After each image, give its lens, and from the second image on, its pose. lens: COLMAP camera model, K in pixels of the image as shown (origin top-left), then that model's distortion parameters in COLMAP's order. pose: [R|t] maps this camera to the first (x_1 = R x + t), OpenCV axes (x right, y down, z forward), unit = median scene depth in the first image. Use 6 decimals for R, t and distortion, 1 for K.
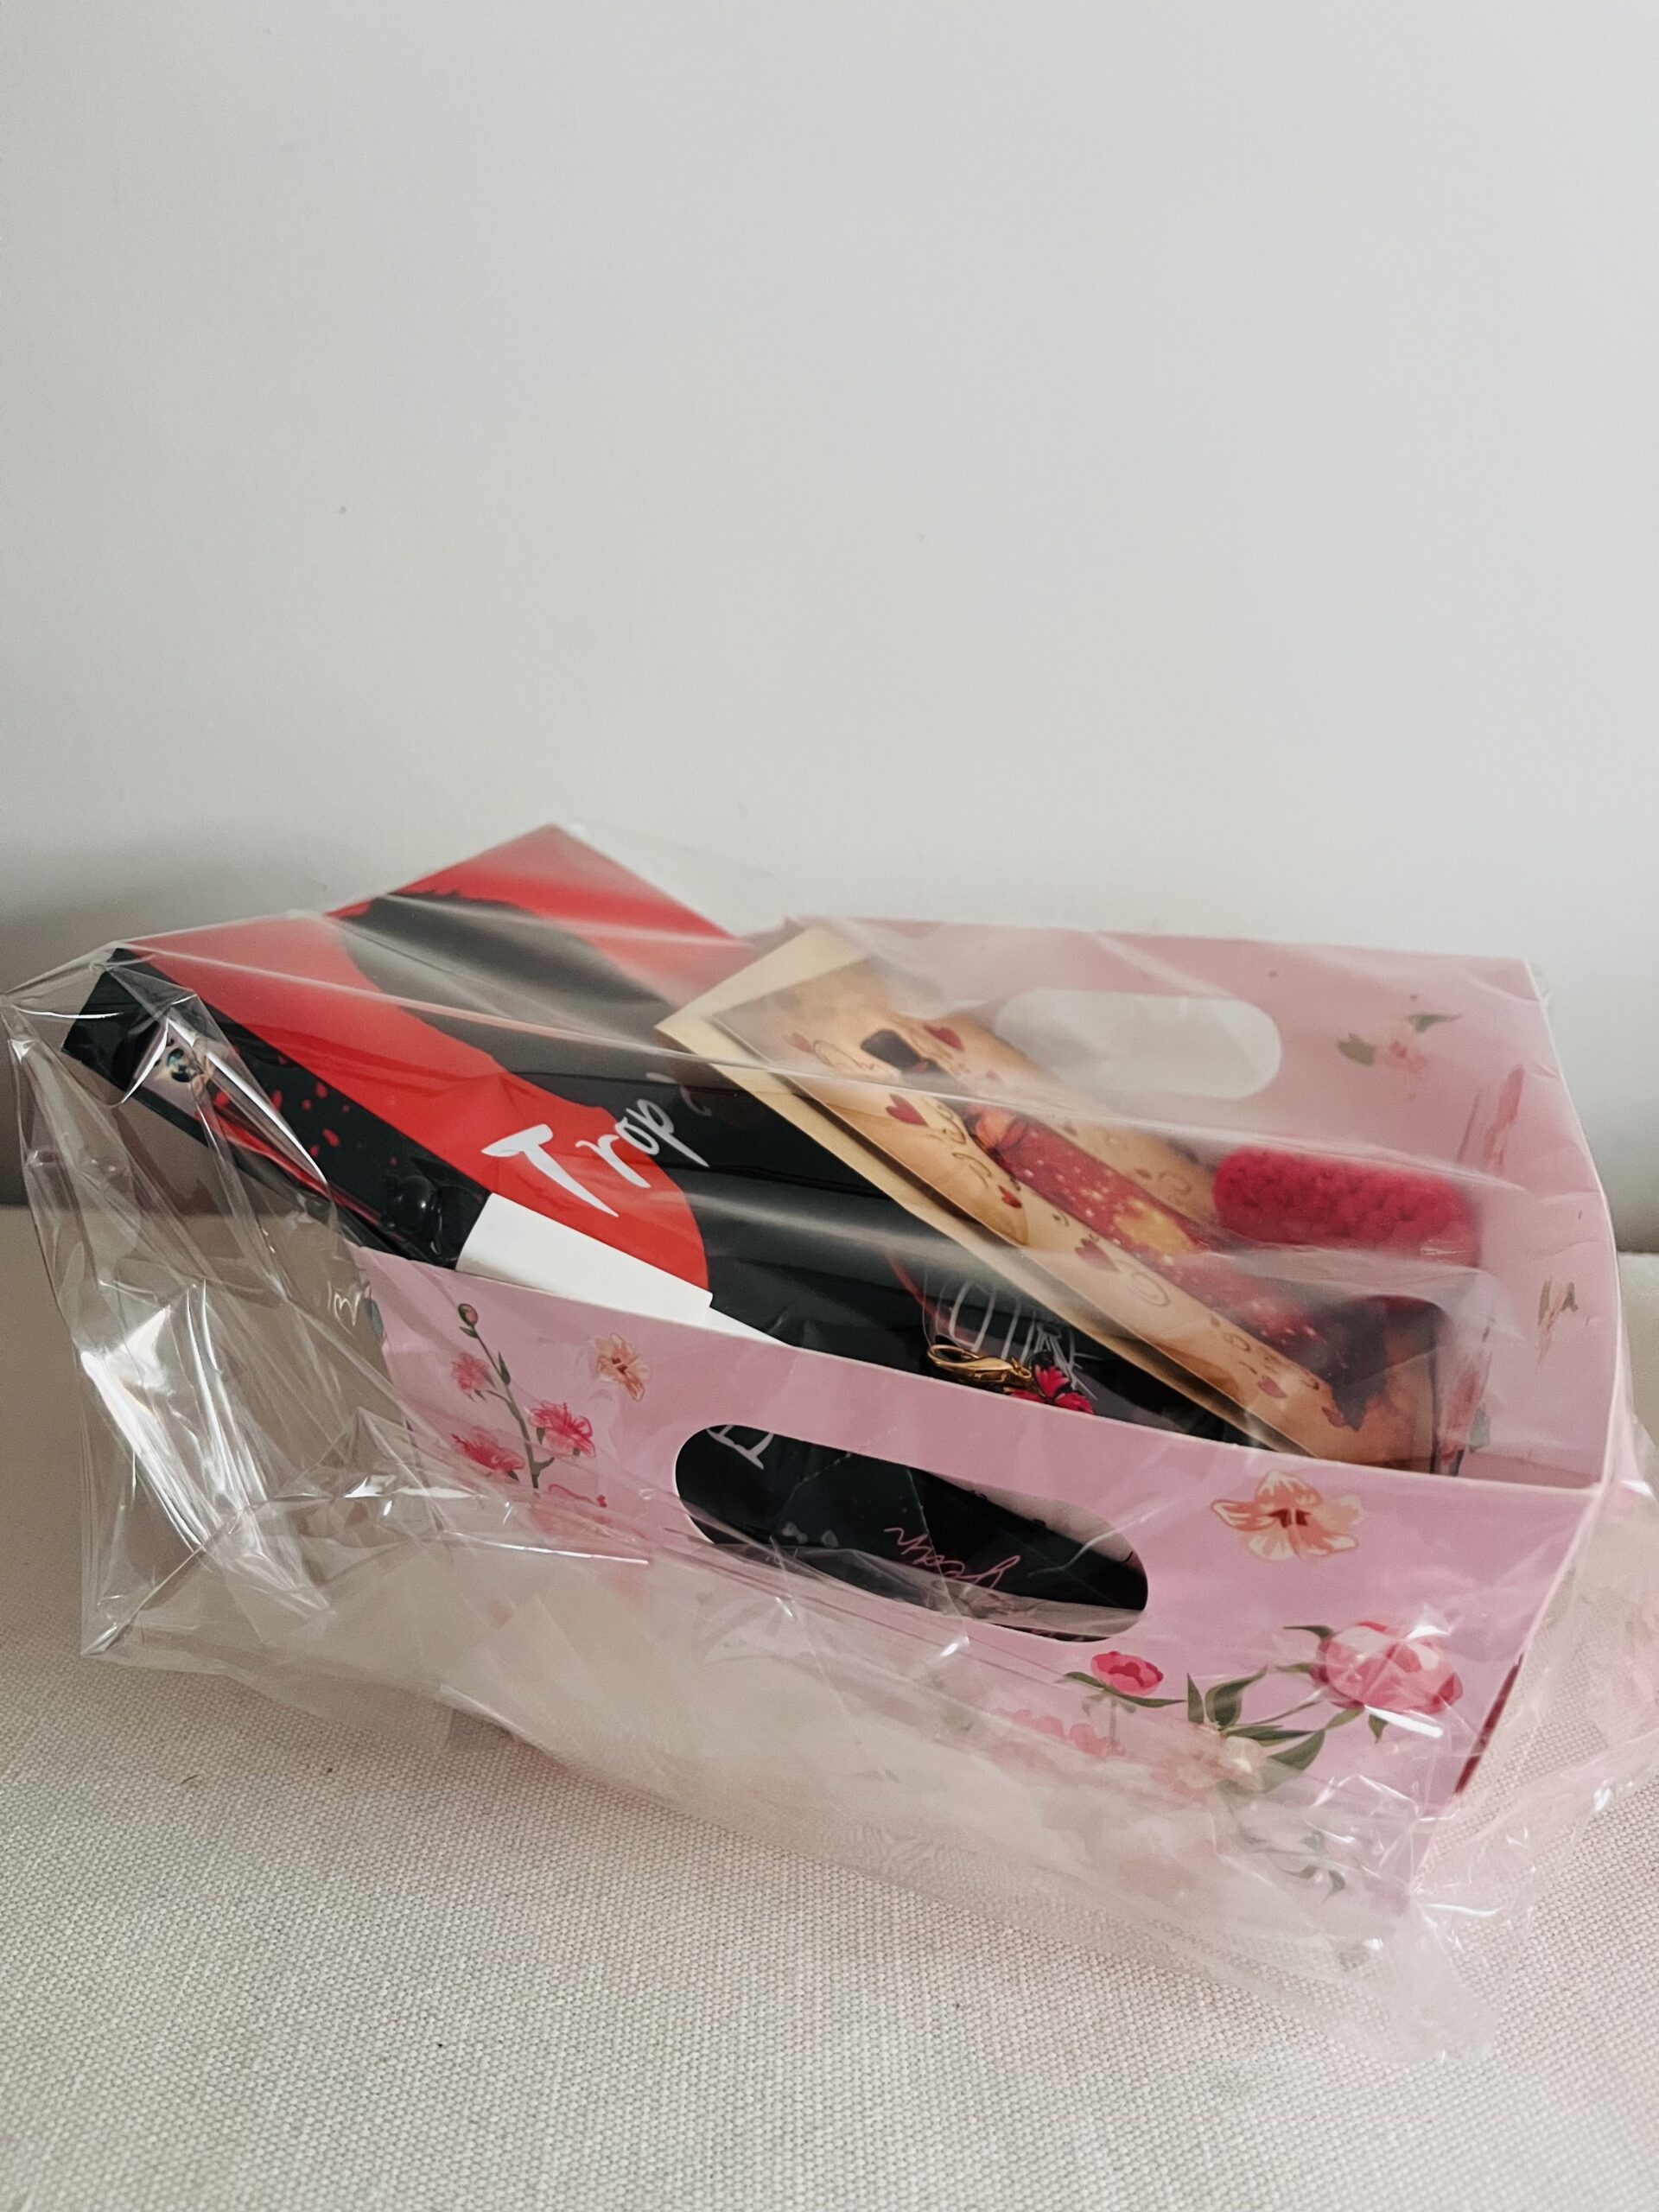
lens RADIAL K [[1716.0, 0, 845.6], [0, 1716.0, 1106.8], [0, 0, 1]] dist [0.069787, -0.124873]
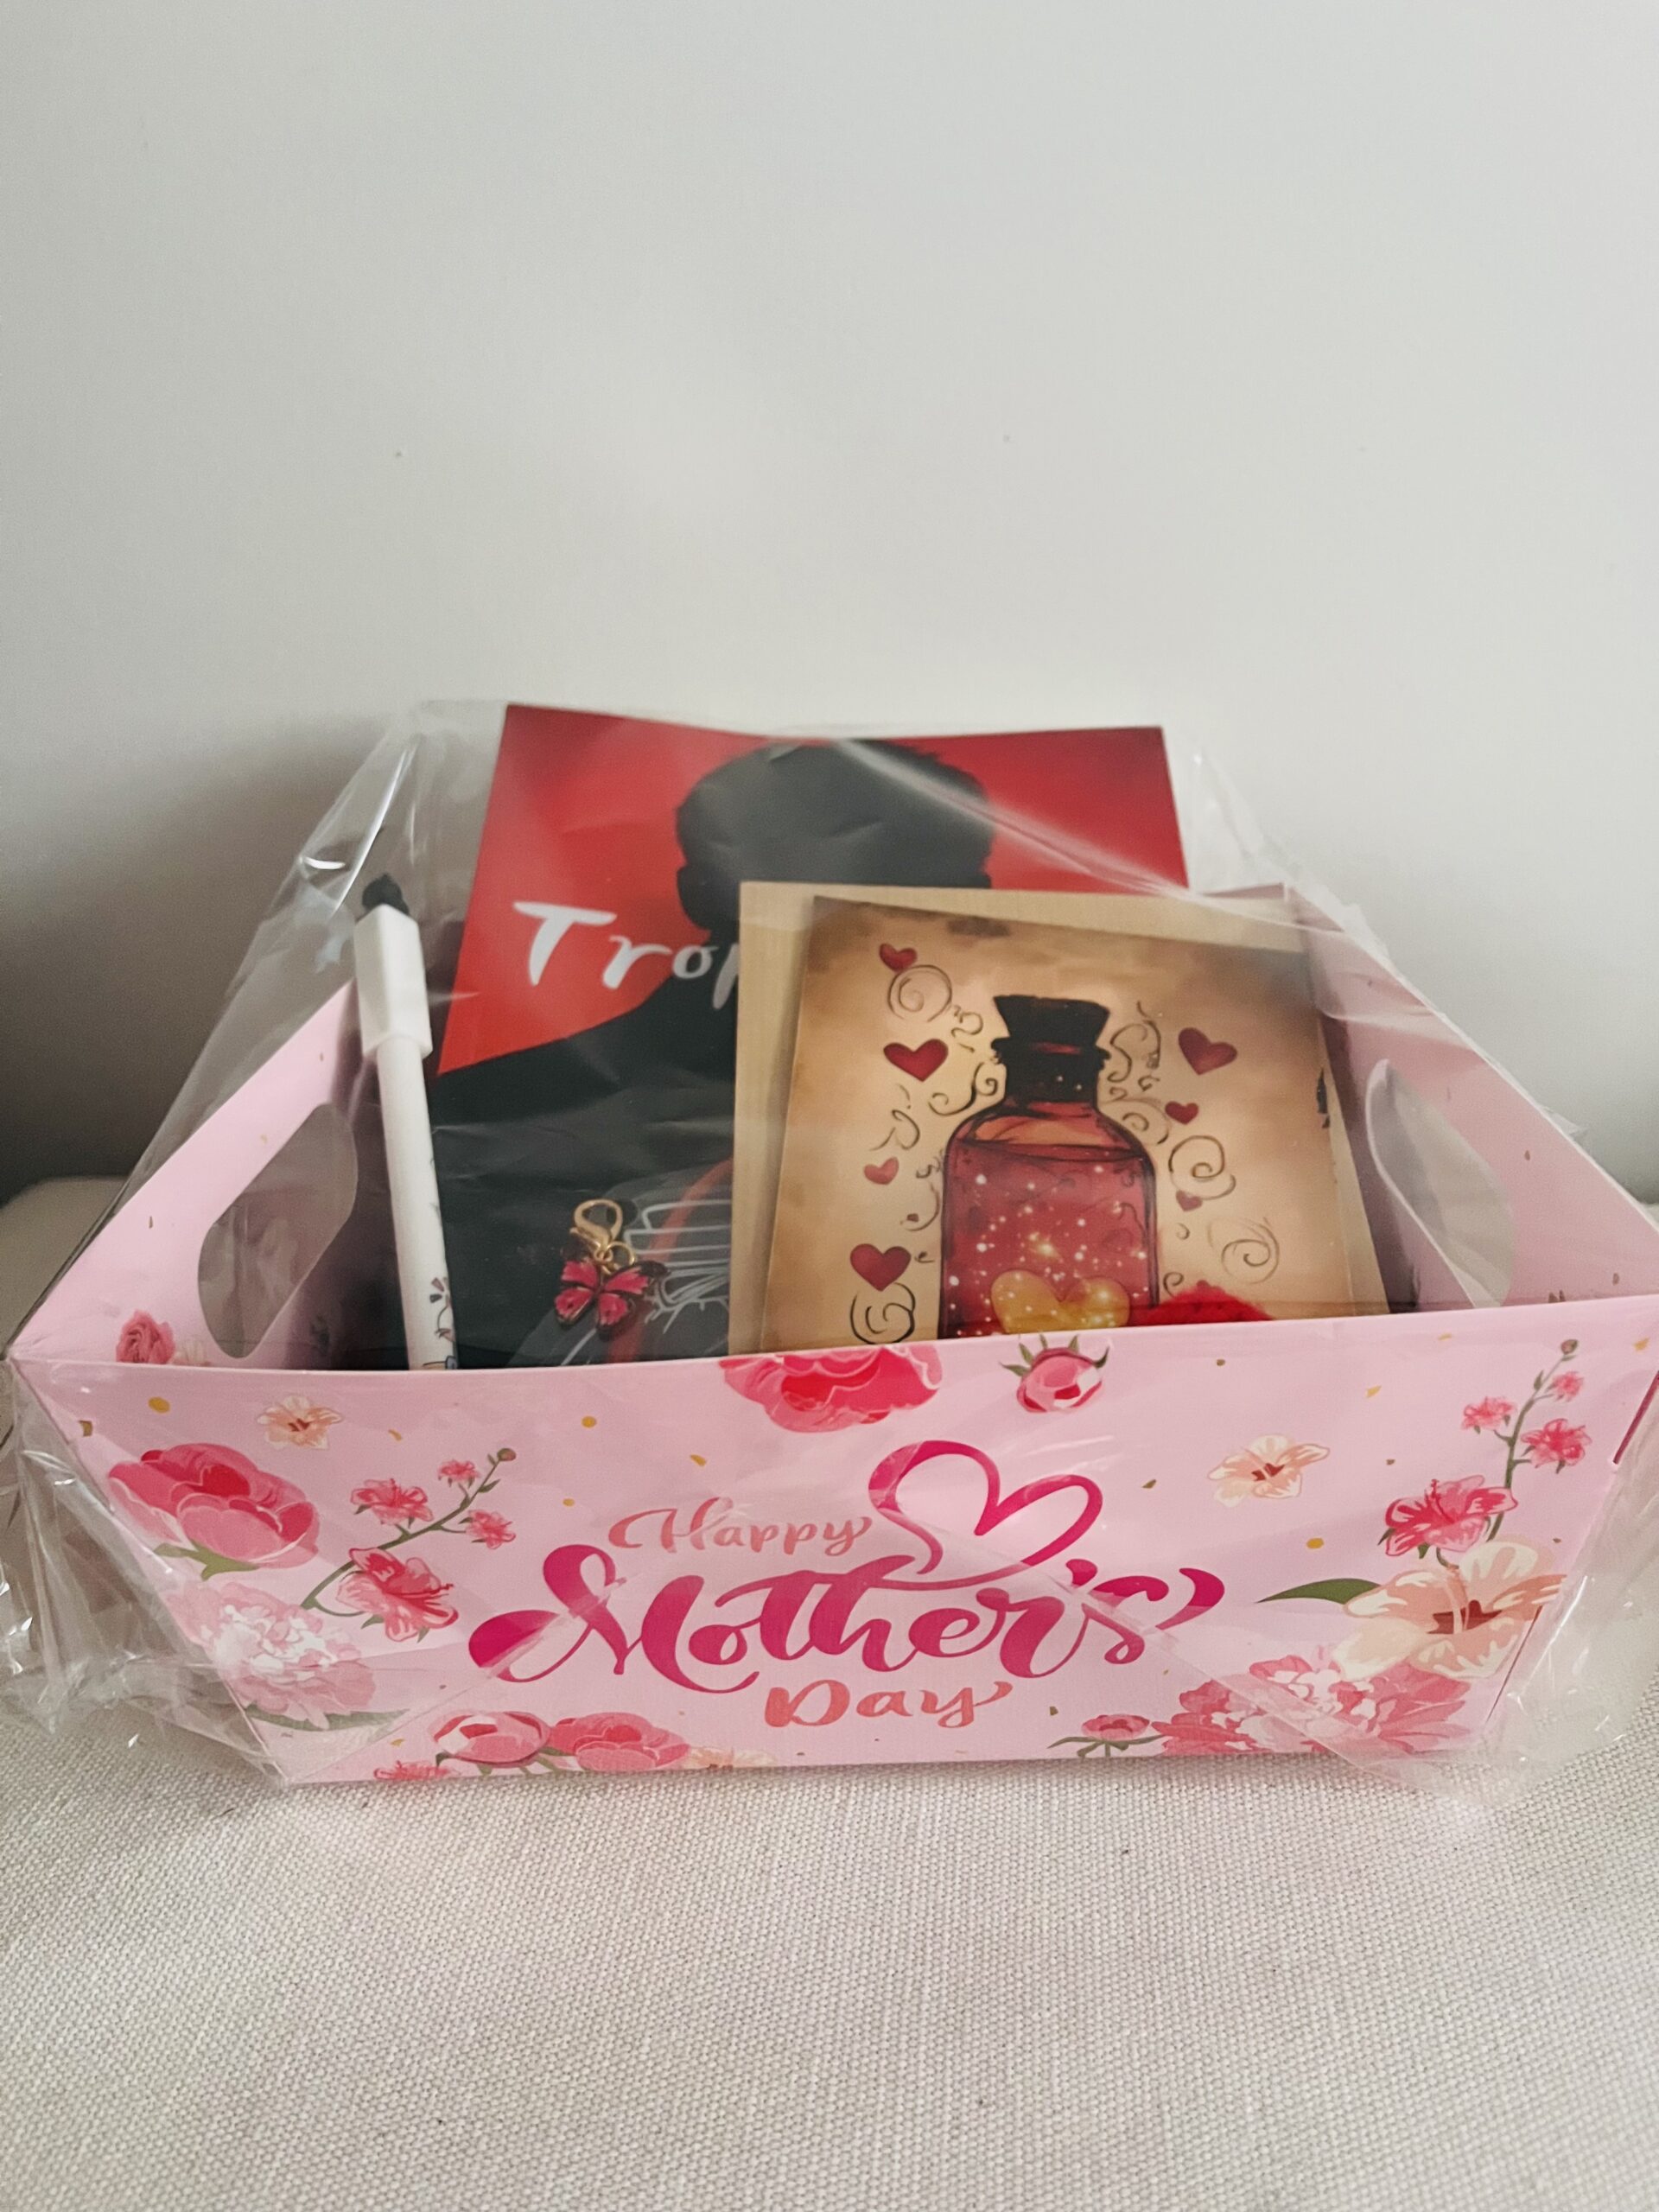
lens RADIAL K [[1716.0, 0, 839.1], [0, 1716.0, 1101.0], [0, 0, 1]] dist [0.069787, -0.124873]
pose [[0.280856, 0.384949, -0.879167, 0.965118], [-0.305074, 0.904335, 0.298511, -0.274470], [0.909973, 0.184372, 0.371425, 0.654564]]
